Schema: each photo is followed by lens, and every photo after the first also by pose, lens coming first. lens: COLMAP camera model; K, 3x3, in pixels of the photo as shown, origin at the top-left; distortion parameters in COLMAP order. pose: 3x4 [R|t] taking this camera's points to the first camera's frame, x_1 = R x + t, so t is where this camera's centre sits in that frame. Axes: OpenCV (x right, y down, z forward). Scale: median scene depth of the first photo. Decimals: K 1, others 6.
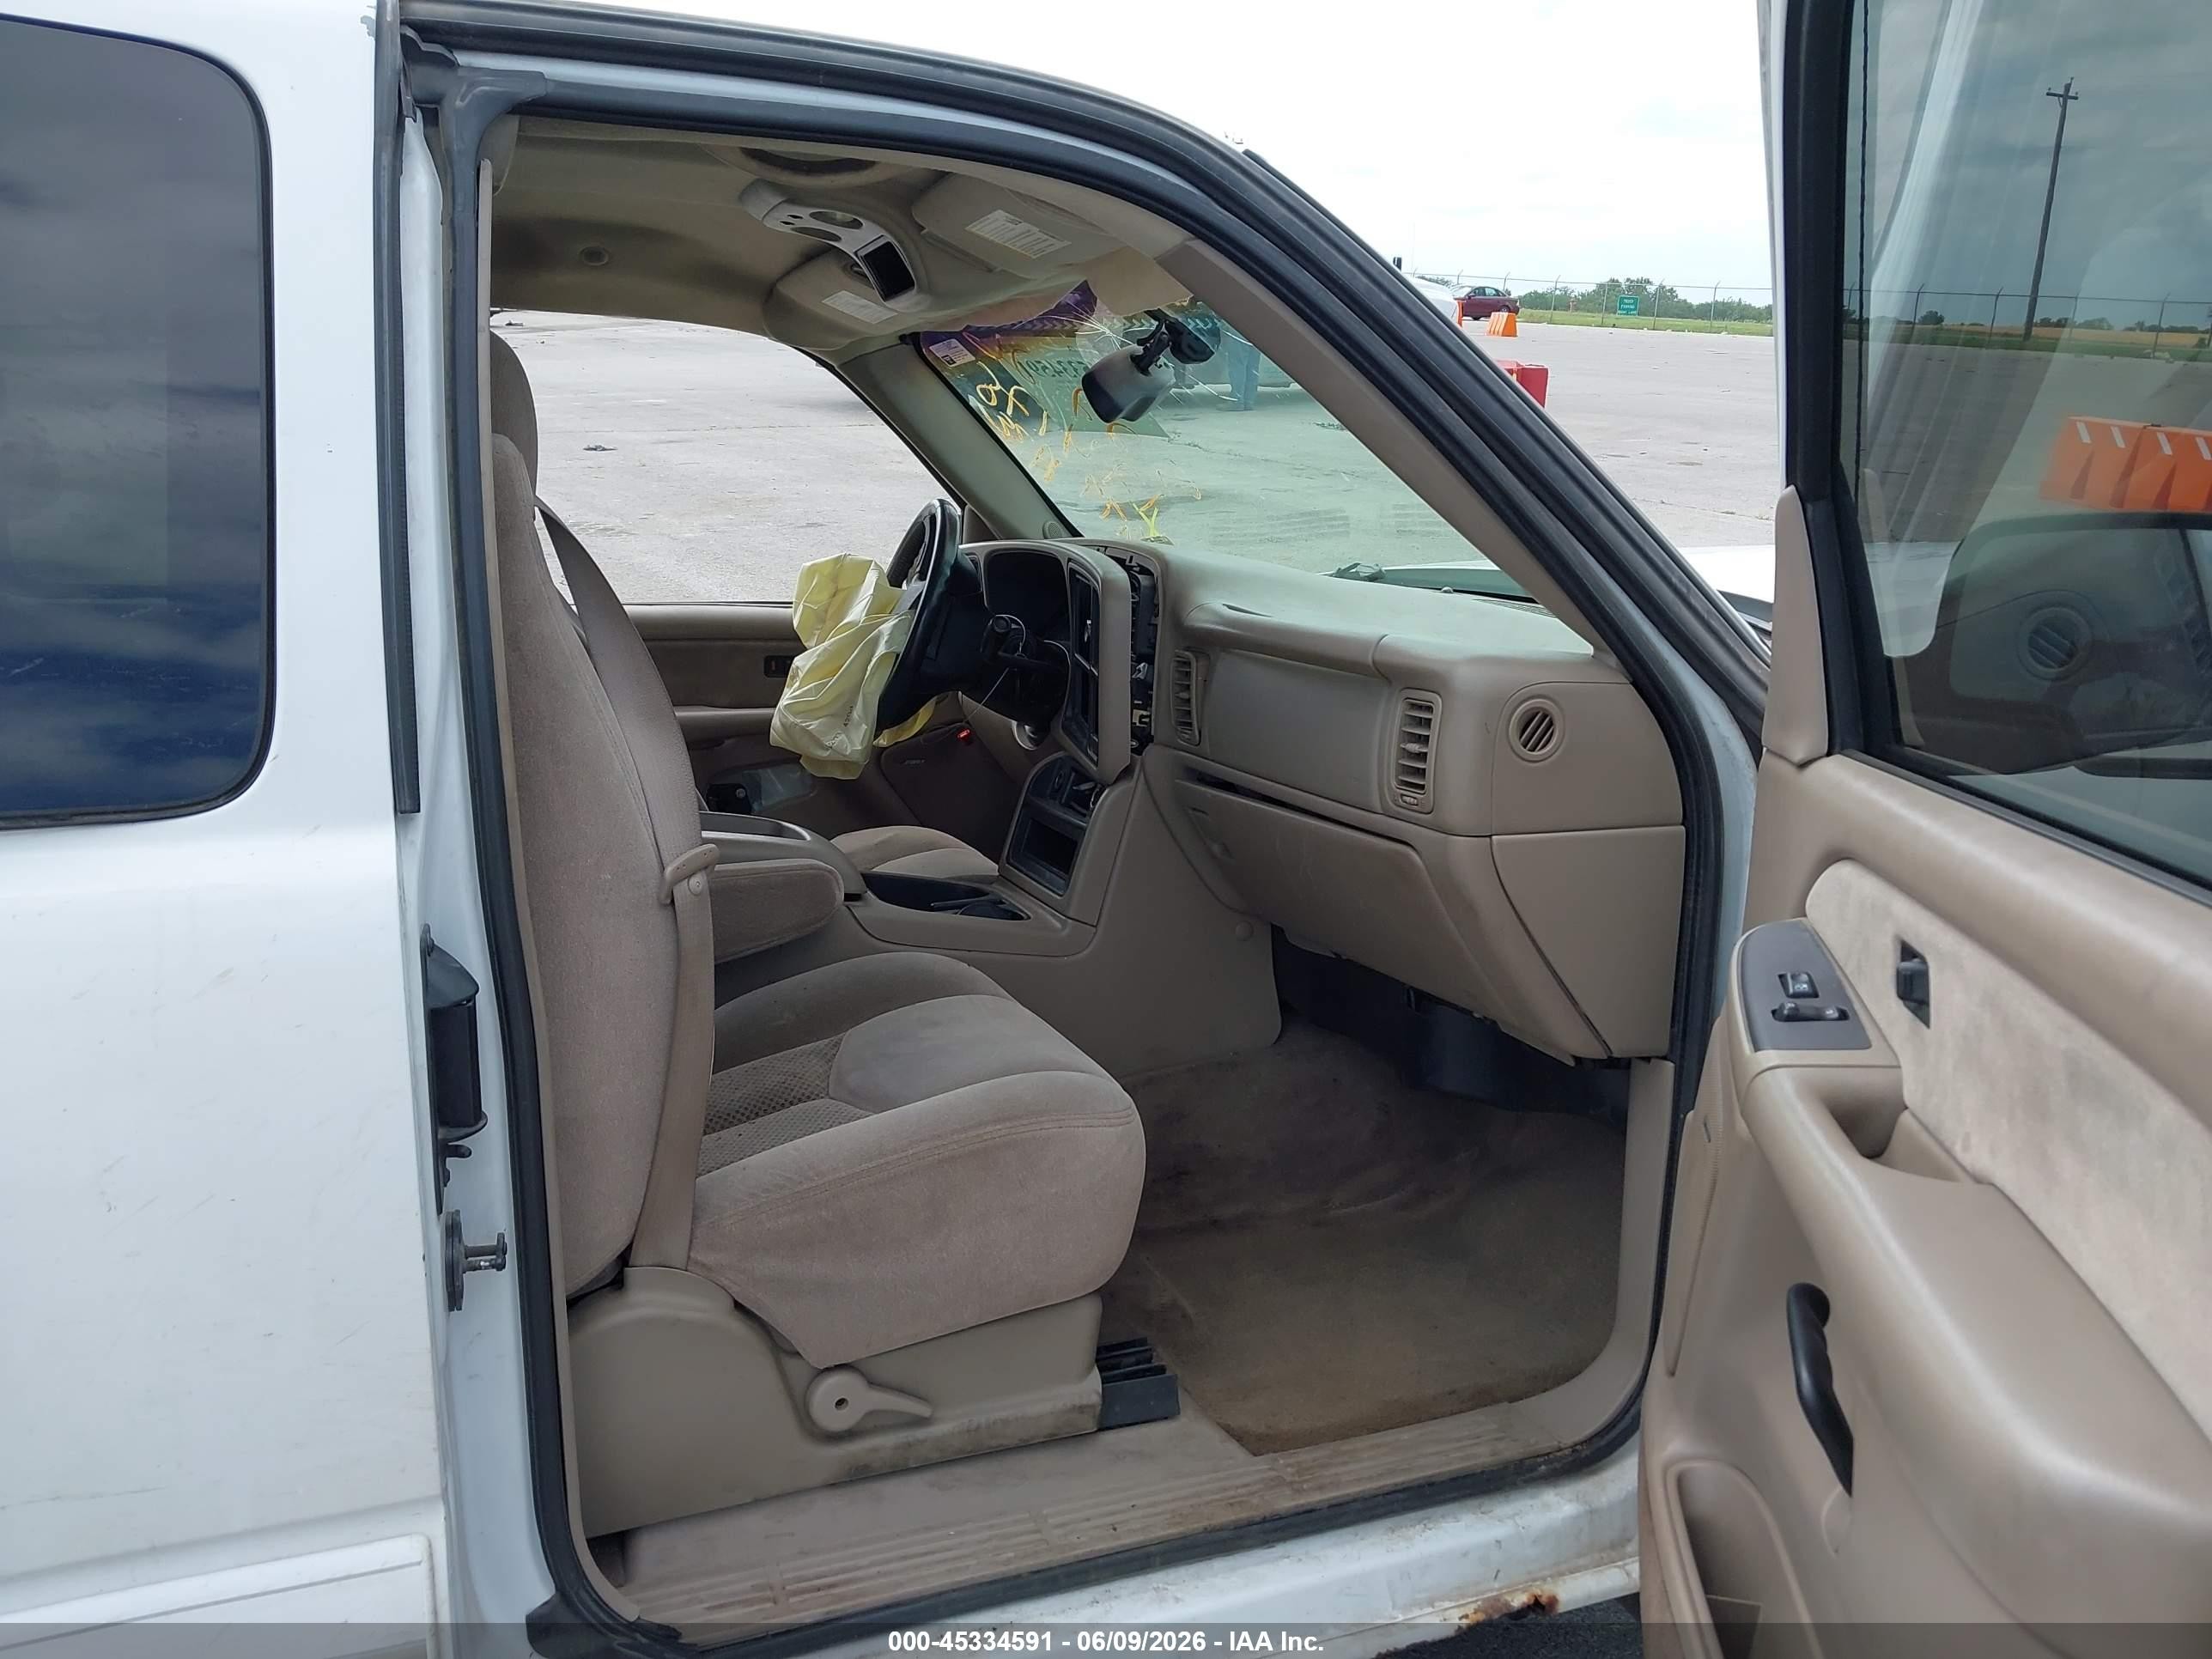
lens RADIAL K [[1759.5, 0, 1106.0], [0, 1759.5, 829.5], [0, 0, 1]] dist [-0.025624, -0.002998]
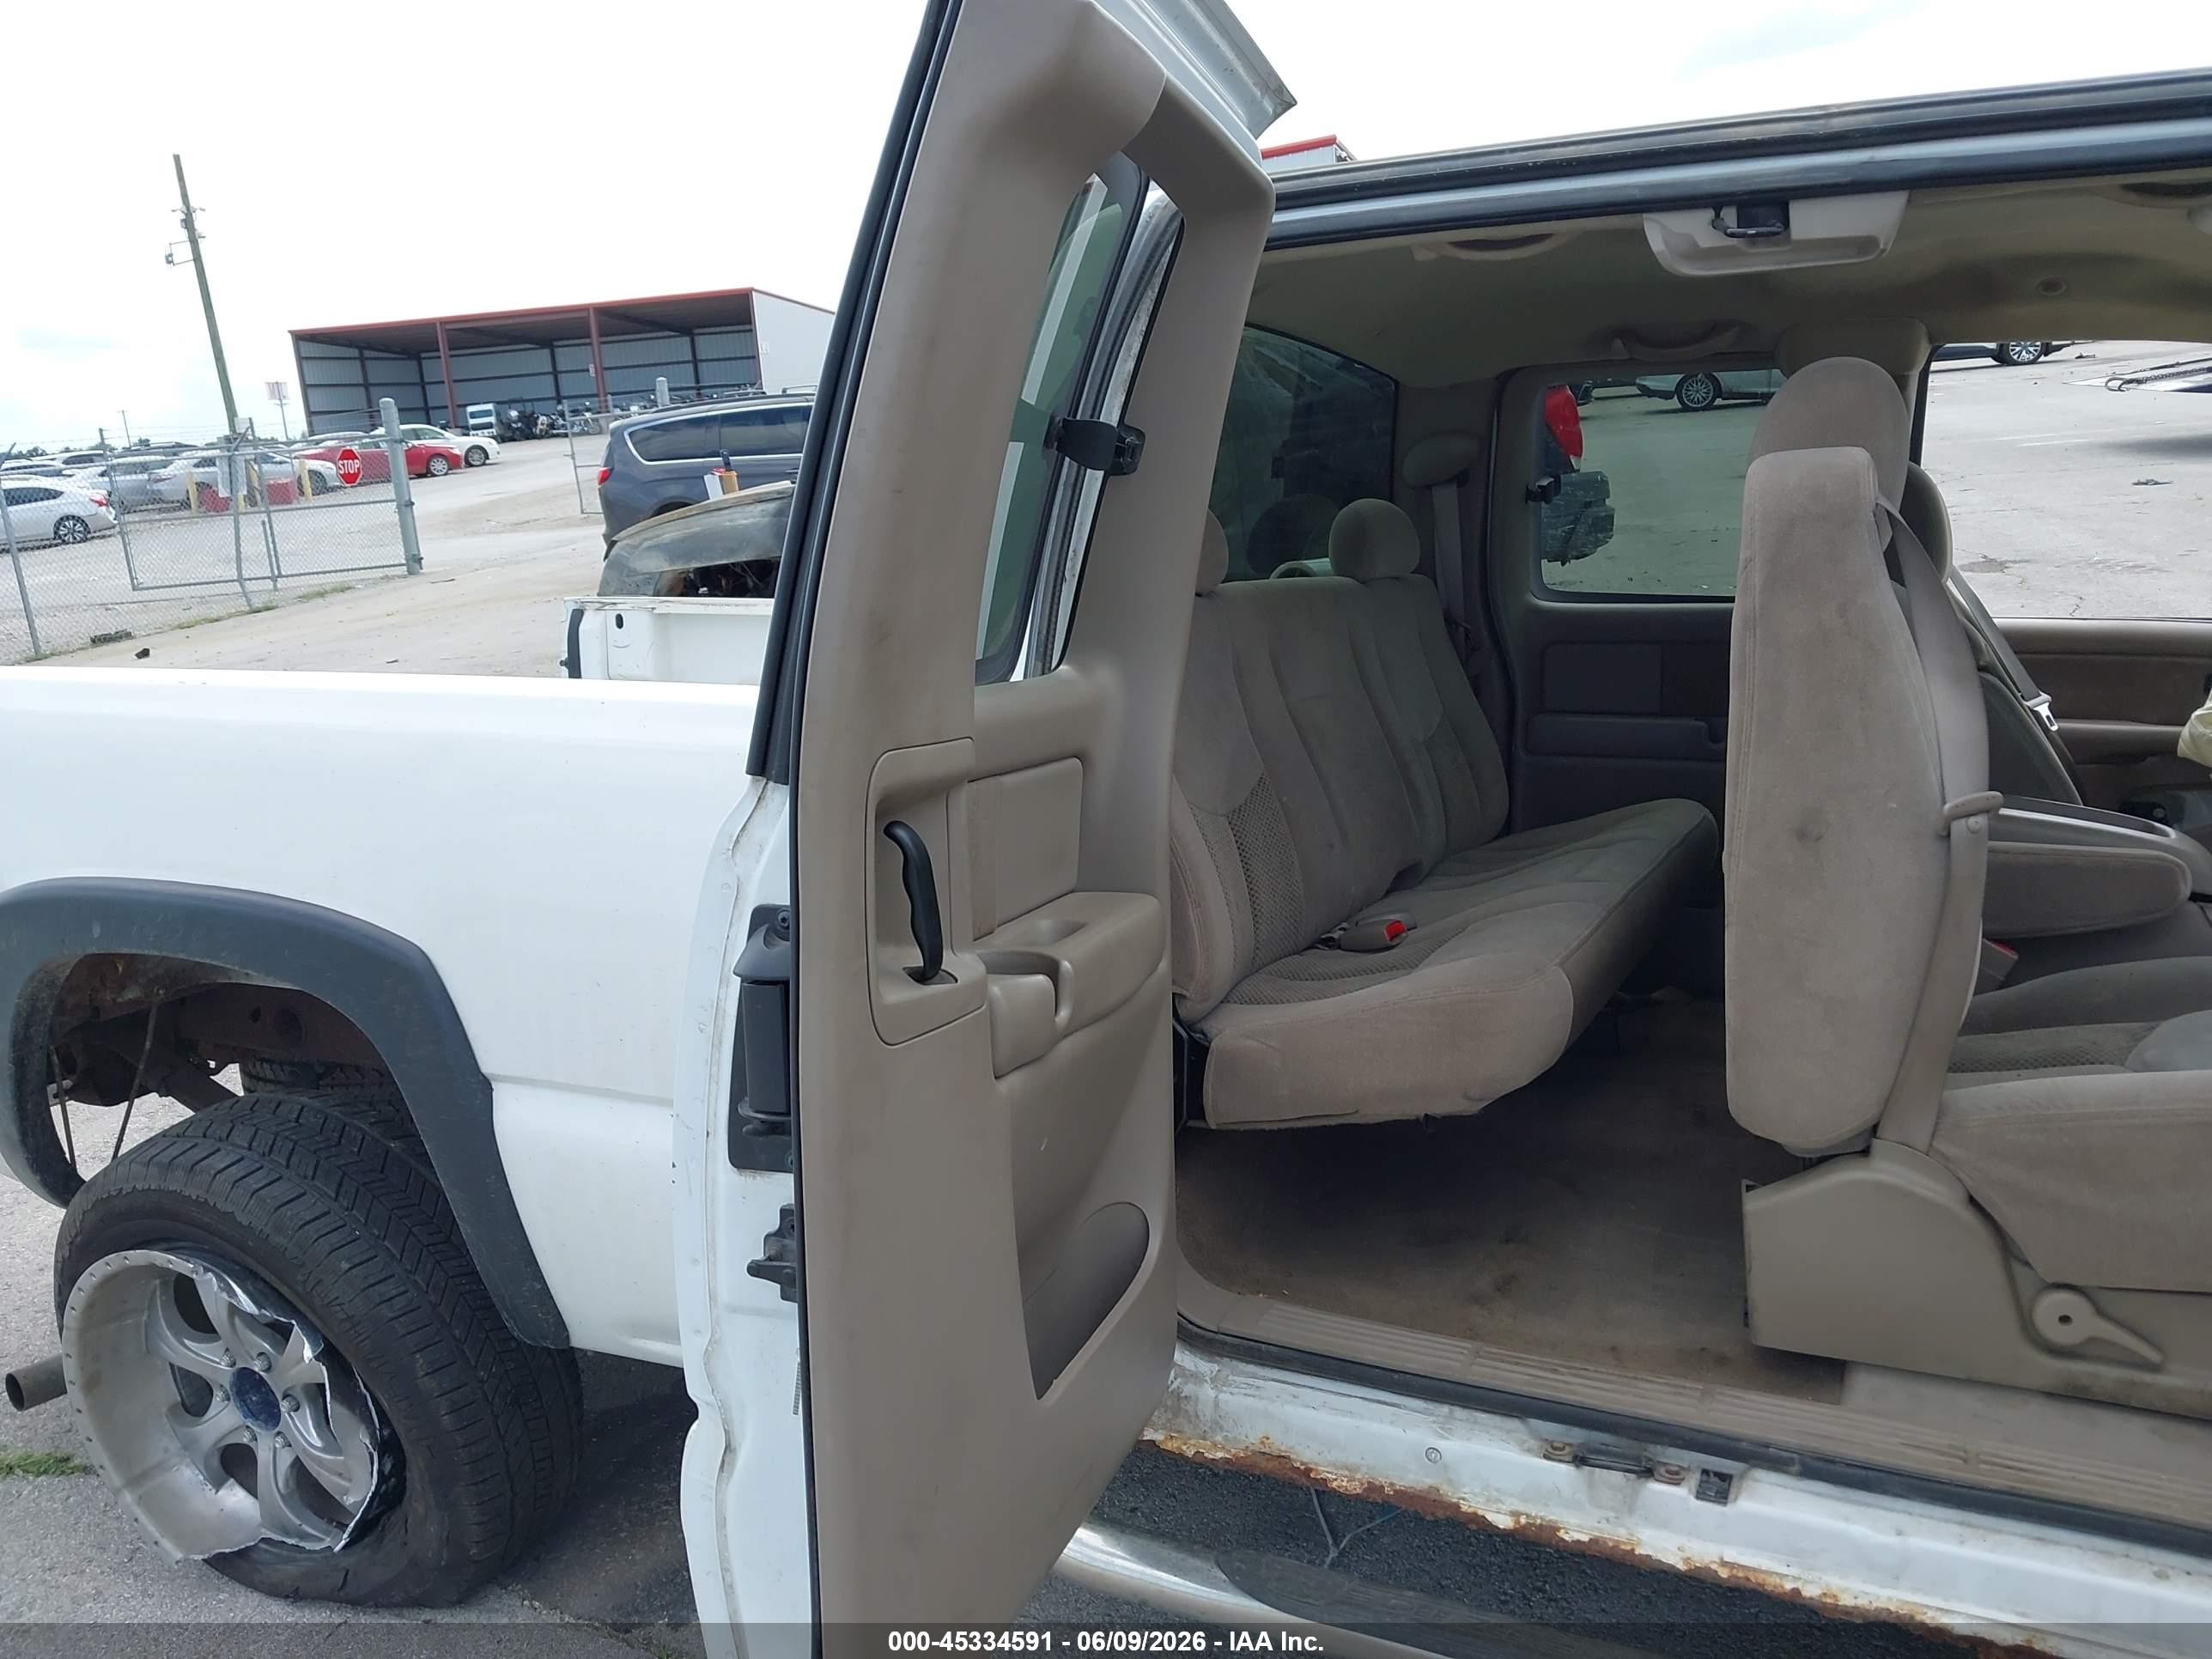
lens RADIAL K [[1753.8, 0, 1100.6], [0, 1753.8, 872.5], [0, 0, 1]] dist [0.052522, -0.064297]
pose [[0.677618, 0.117373, -0.725988, 0.212929], [-0.122767, 0.991383, 0.045693, 0.073259], [0.725095, 0.058165, 0.686188, -0.215043]]
